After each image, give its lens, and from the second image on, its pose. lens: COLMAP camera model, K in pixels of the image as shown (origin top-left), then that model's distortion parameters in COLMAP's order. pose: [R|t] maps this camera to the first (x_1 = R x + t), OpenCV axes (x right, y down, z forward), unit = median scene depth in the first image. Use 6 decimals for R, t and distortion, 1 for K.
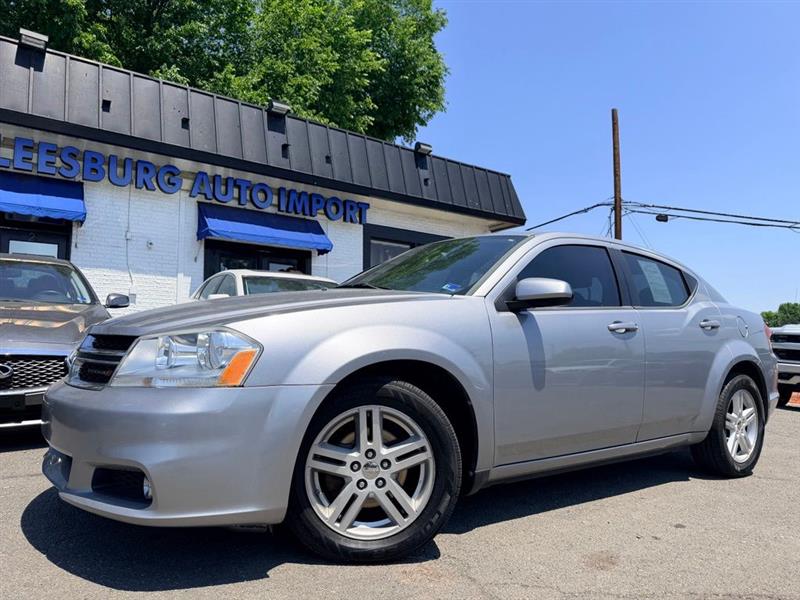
lens RADIAL K [[563.9, 0, 401.6], [0, 563.9, 311.5], [0, 0, 1]] dist [0.043855, -0.062623]
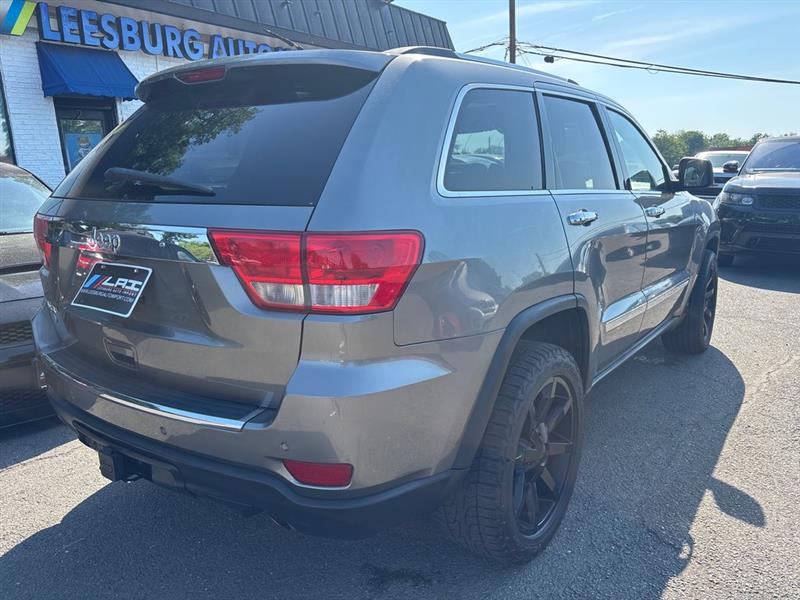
lens RADIAL K [[604.1, 0, 393.1], [0, 604.1, 300.1], [0, 0, 1]] dist [0.034786, -0.047492]
pose [[0.946147, -0.115795, 0.302319, -0.382526], [0.030679, 0.961711, 0.272342, -0.071814], [-0.322279, -0.248401, 0.913473, -0.151352]]
